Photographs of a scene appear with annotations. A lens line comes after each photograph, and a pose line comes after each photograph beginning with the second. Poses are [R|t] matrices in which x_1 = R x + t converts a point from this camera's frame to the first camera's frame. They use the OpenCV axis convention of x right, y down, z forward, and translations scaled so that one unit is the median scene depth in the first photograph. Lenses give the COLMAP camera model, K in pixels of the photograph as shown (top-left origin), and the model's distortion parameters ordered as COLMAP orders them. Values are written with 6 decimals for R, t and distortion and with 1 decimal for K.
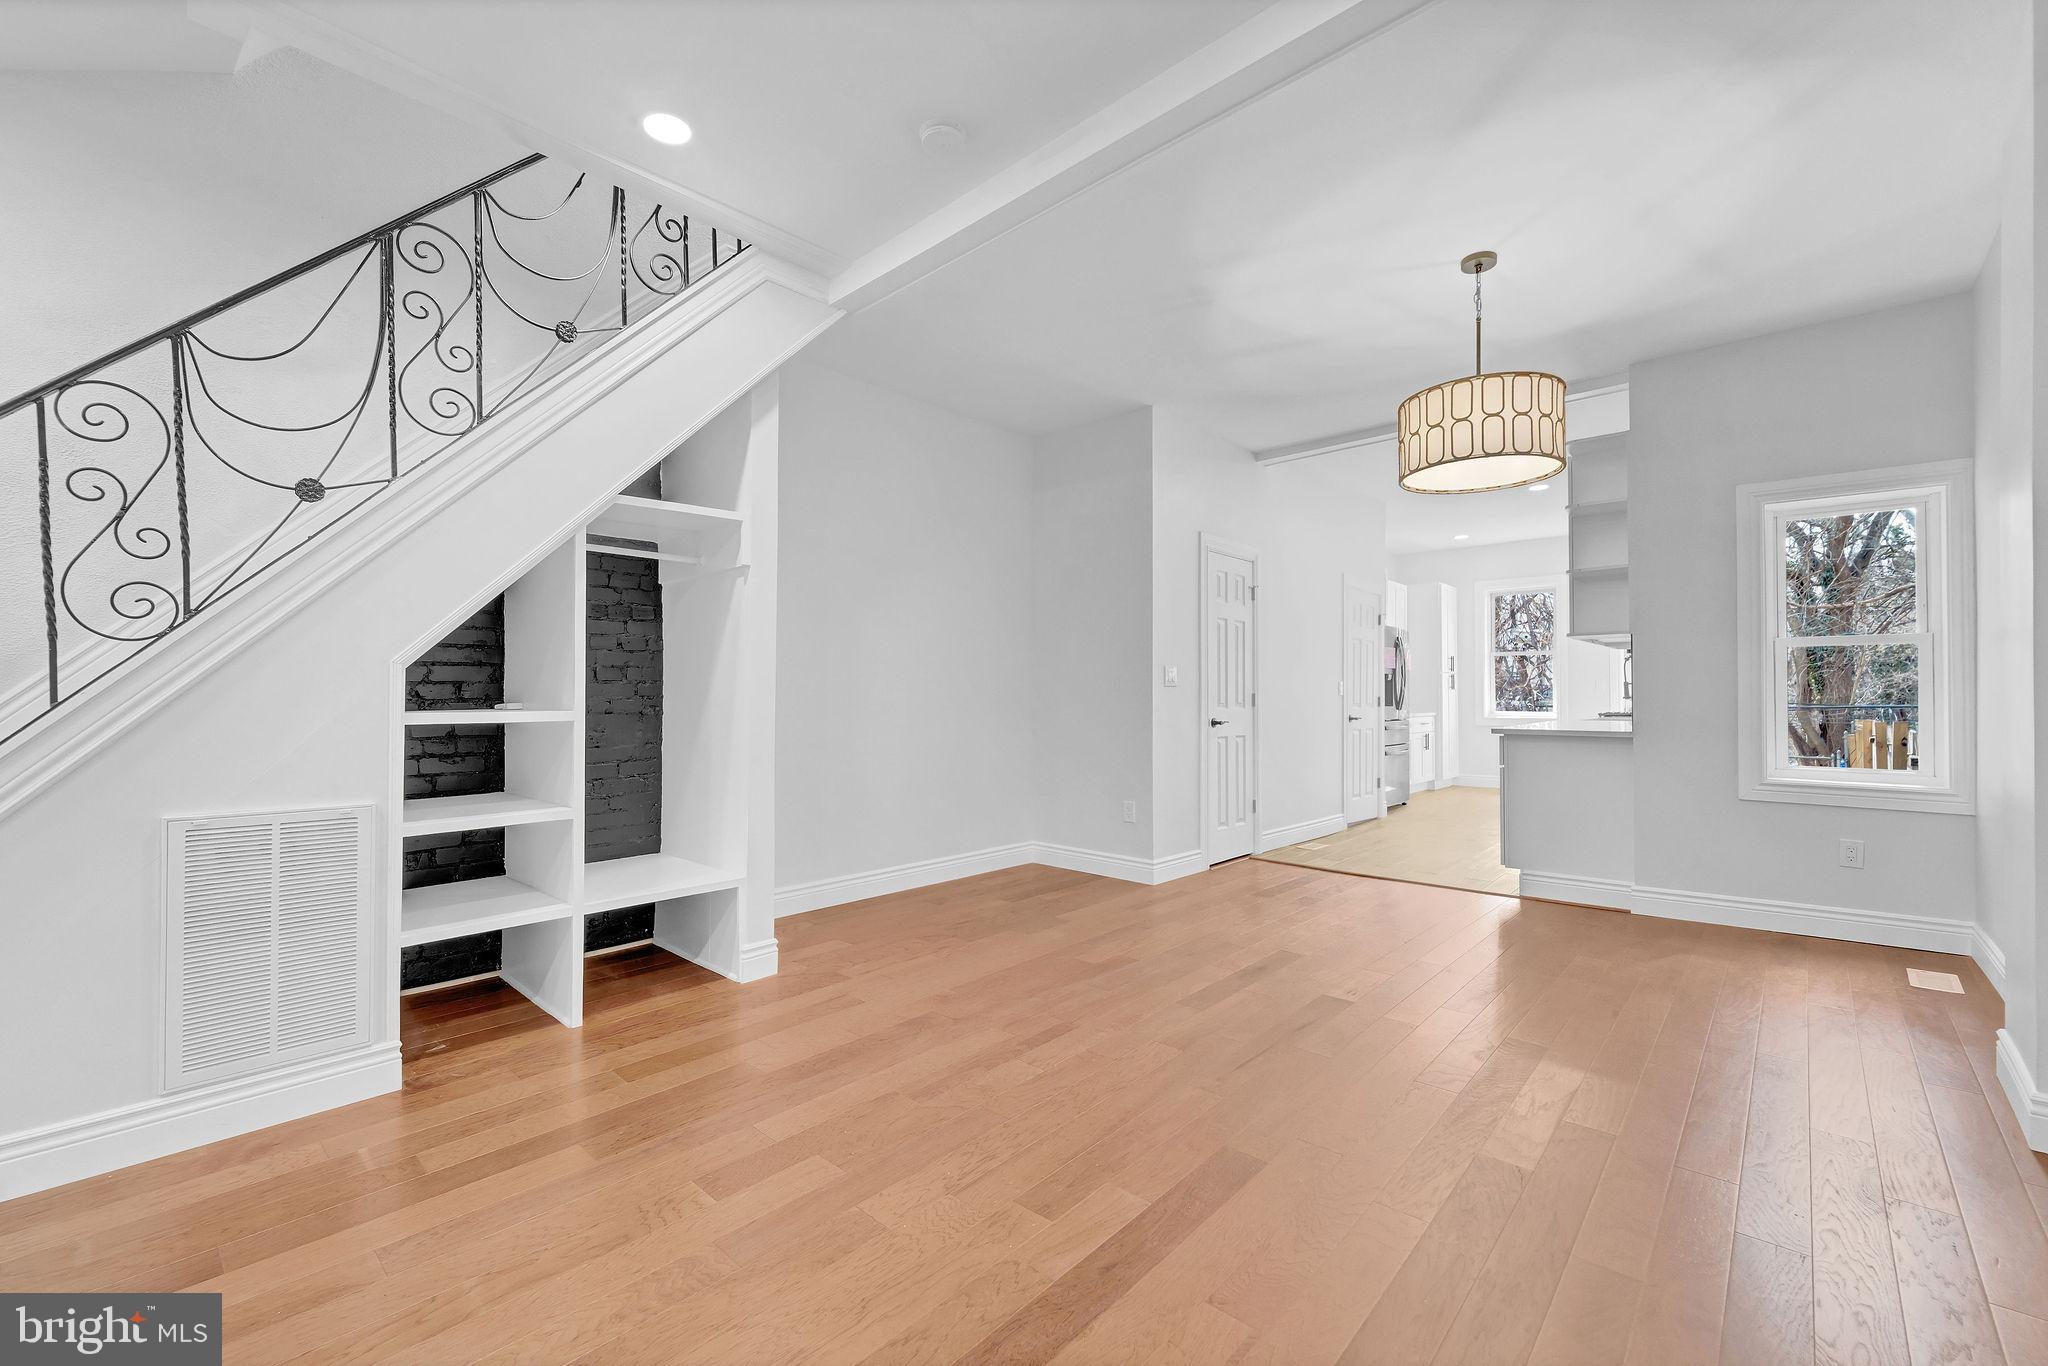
lens RADIAL K [[860.0, 0, 1024.4], [0, 860.0, 683.6], [0, 0, 1]] dist [0.003650, -0.002217]
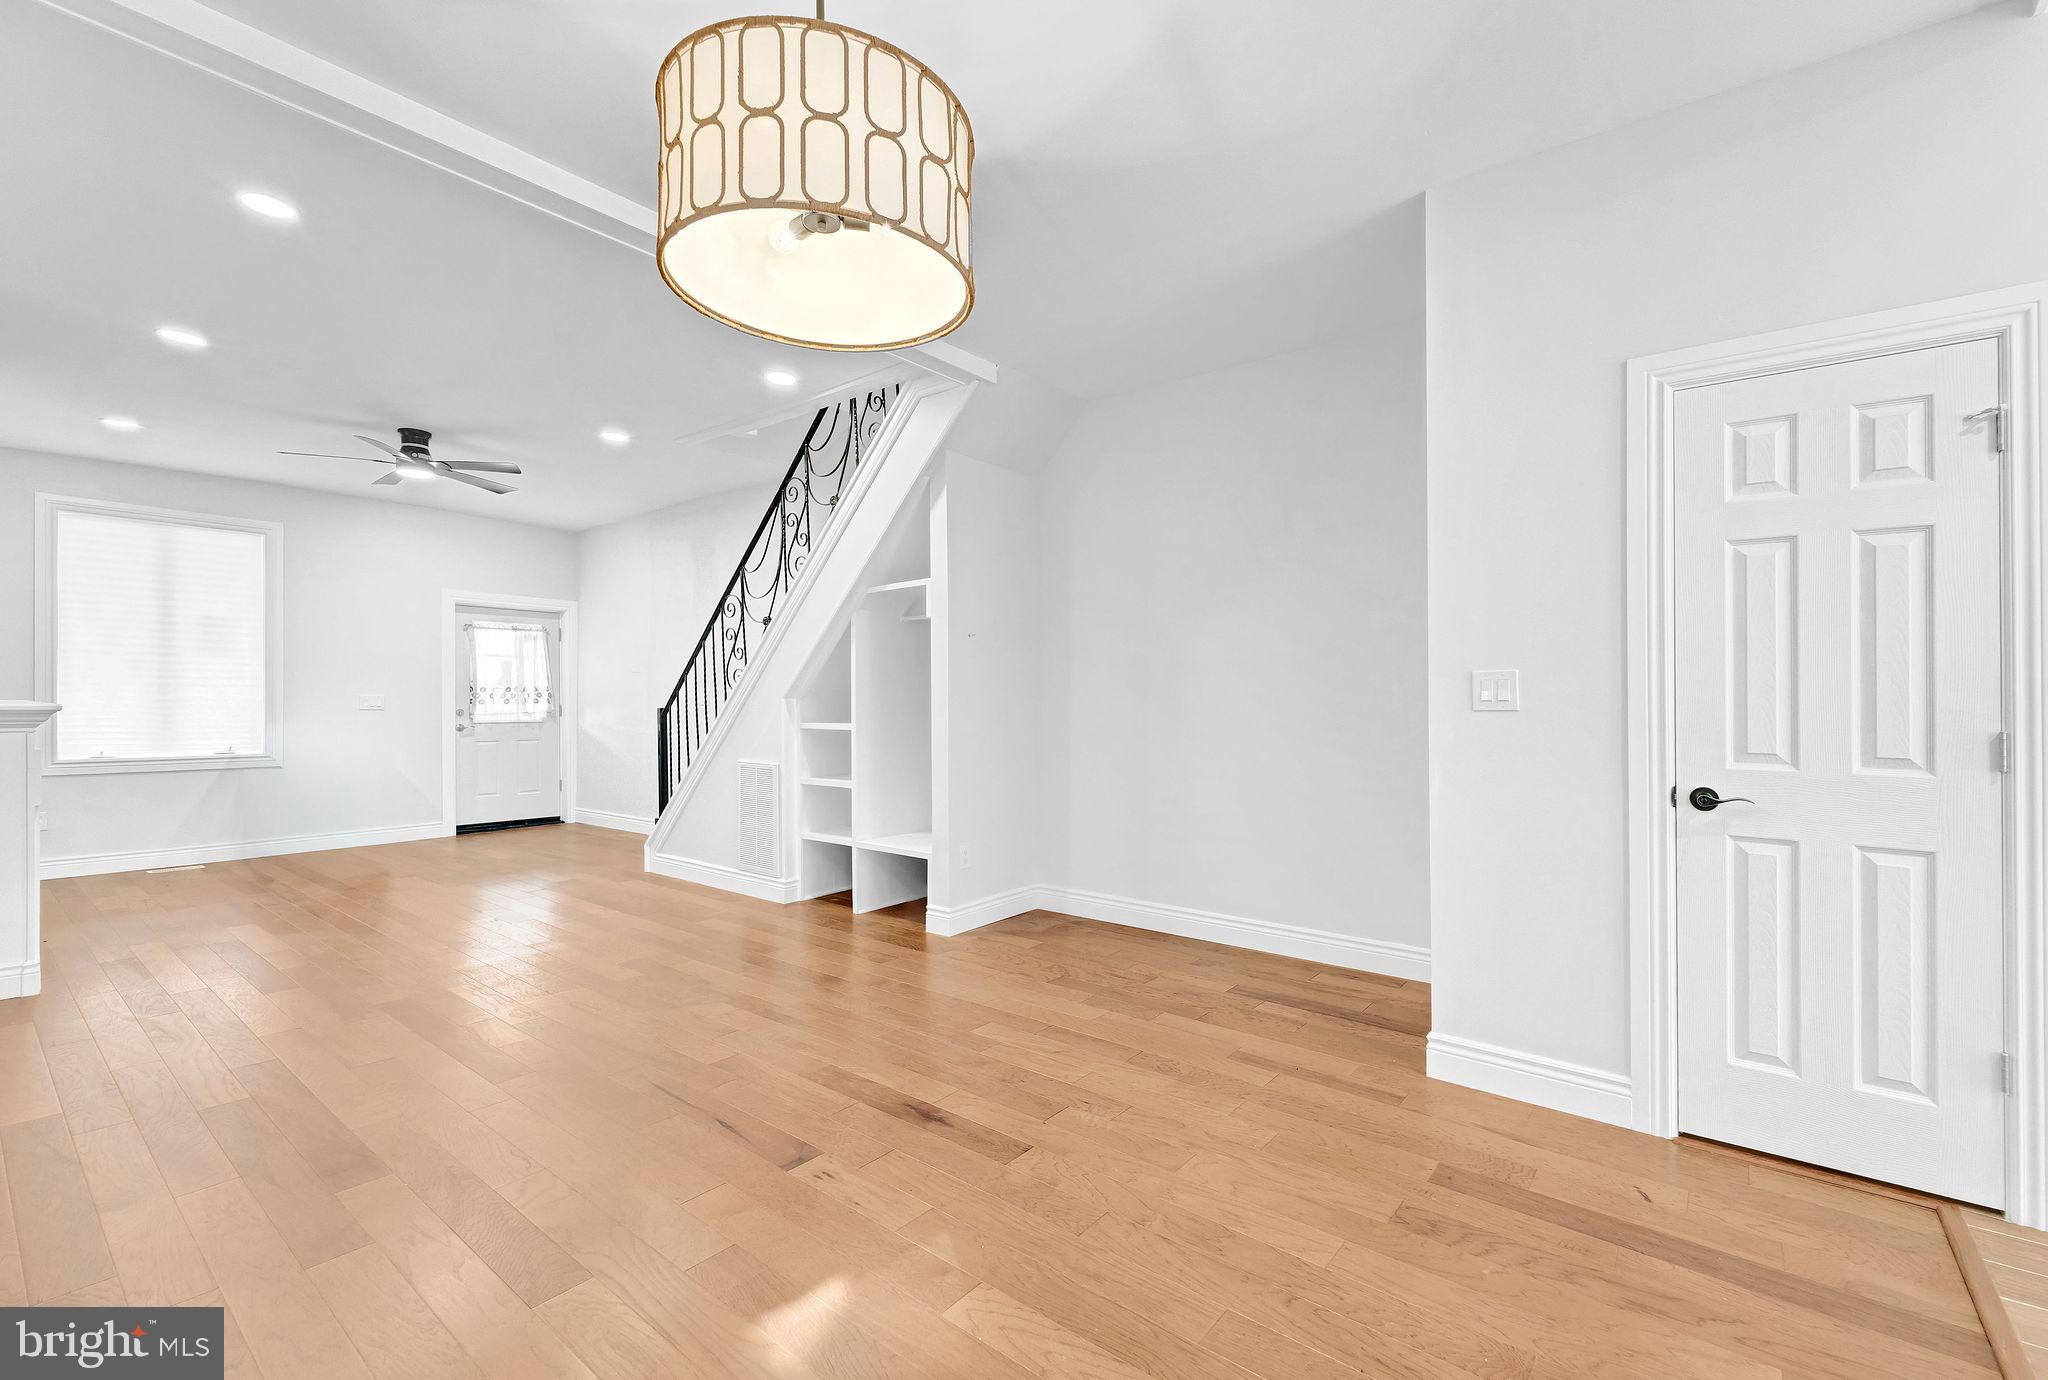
lens RADIAL K [[860.0, 0, 1011.6], [0, 860.0, 696.3], [0, 0, 1]] dist [0.003650, -0.002217]
pose [[0.060111, -0.009292, -0.998148, 0.844544], [0.006498, 0.999939, -0.008918, -0.003134], [0.998171, -0.005950, 0.060168, 0.883632]]
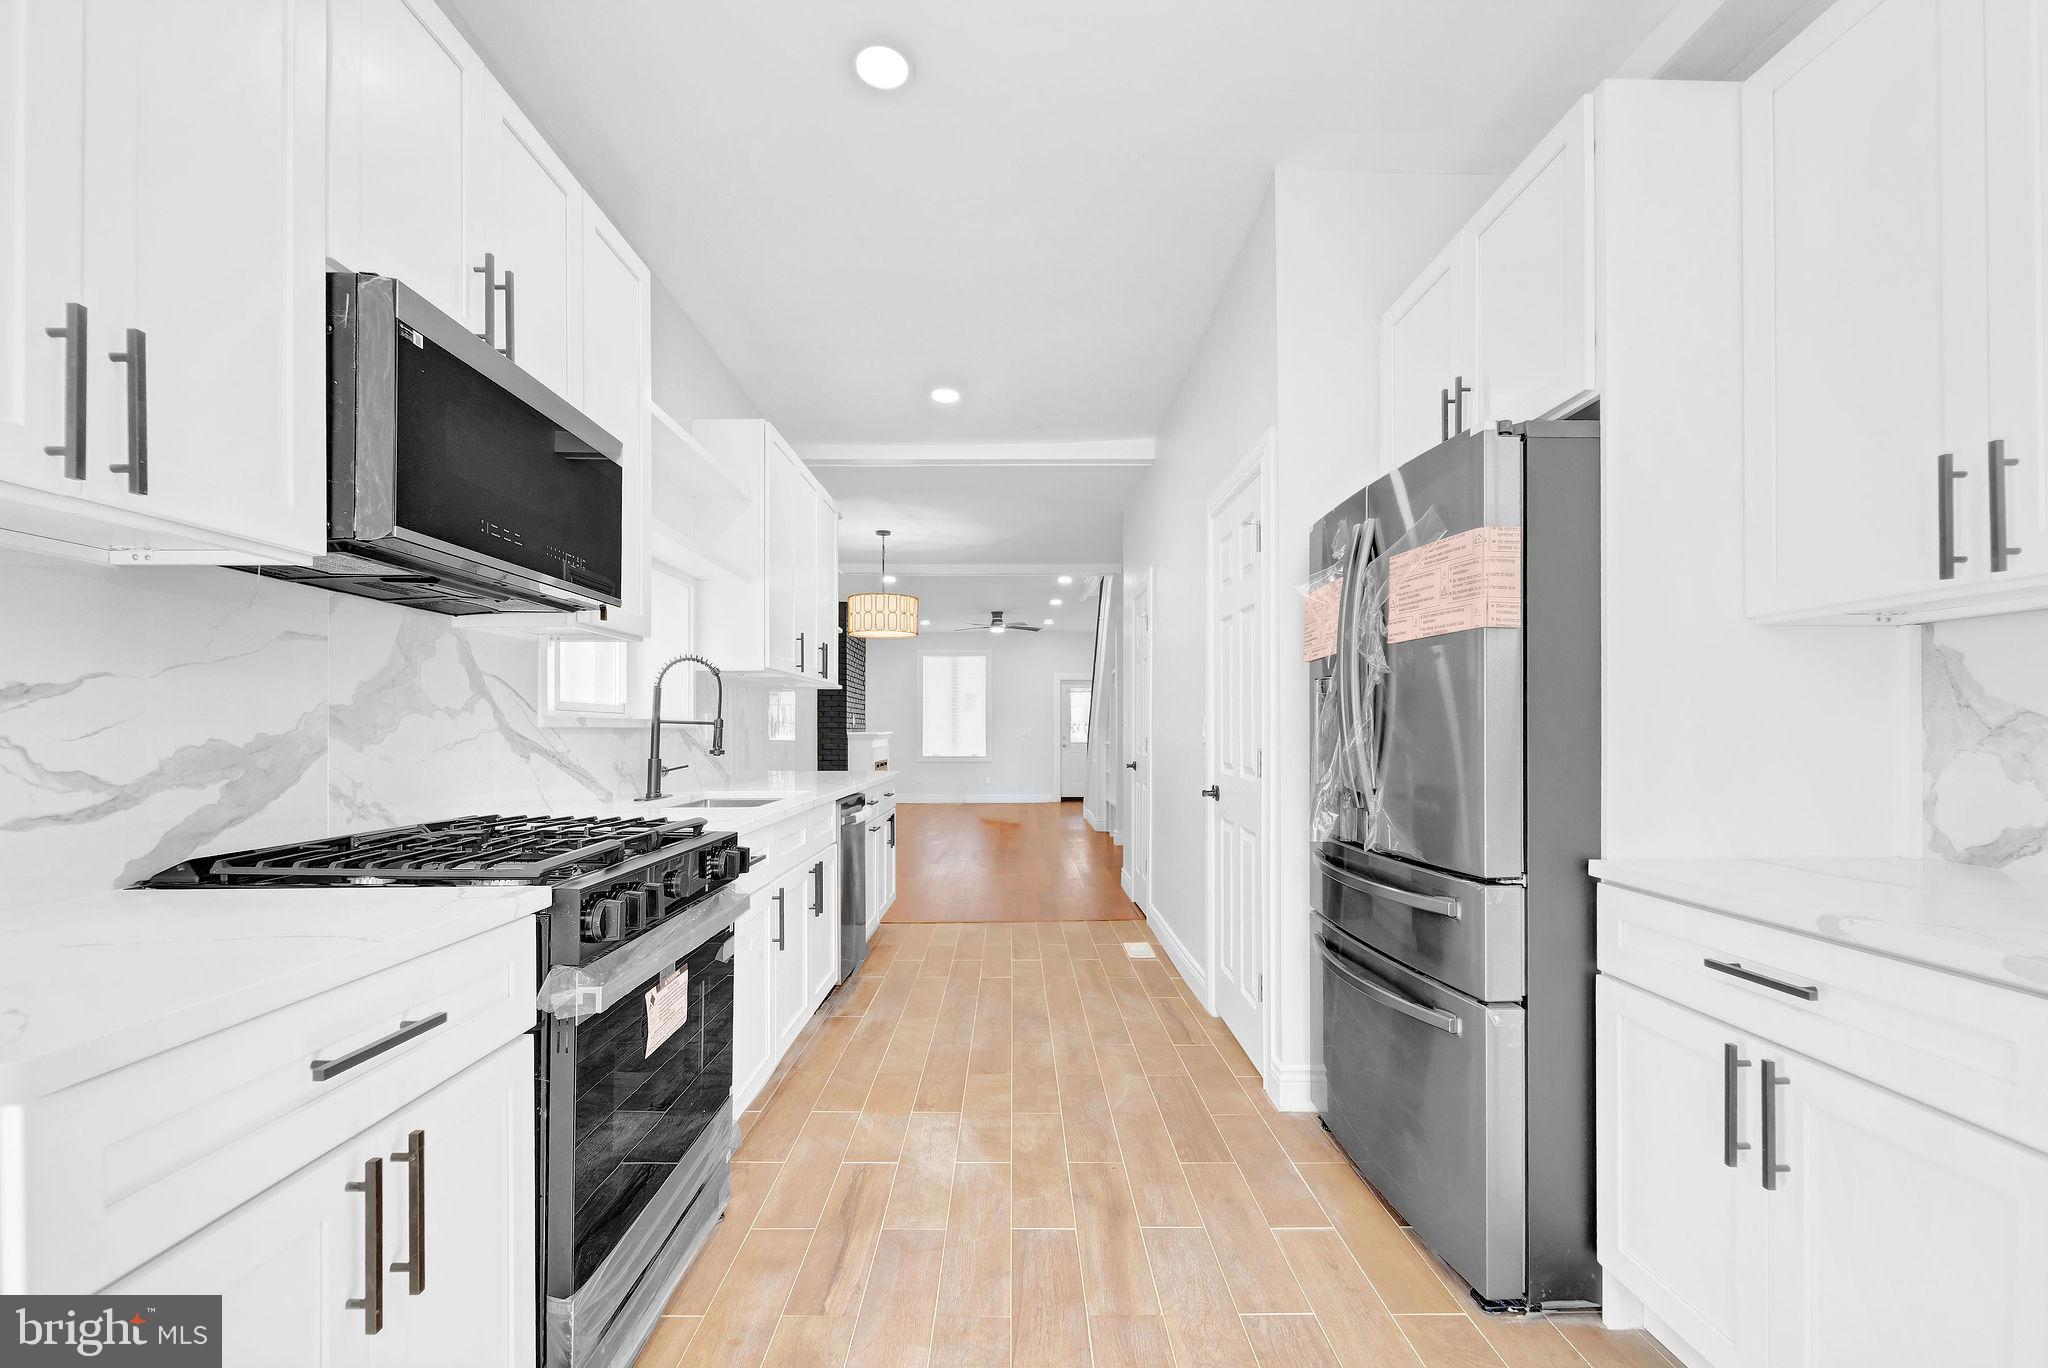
lens RADIAL K [[860.0, 0, 1019.2], [0, 860.0, 725.5], [0, 0, 1]] dist [0.003650, -0.002217]
pose [[-0.743412, -0.004502, -0.668819, 1.423615], [0.008795, 0.999825, -0.016505, 0.016821], [0.668776, -0.018152, -0.743242, 2.333894]]
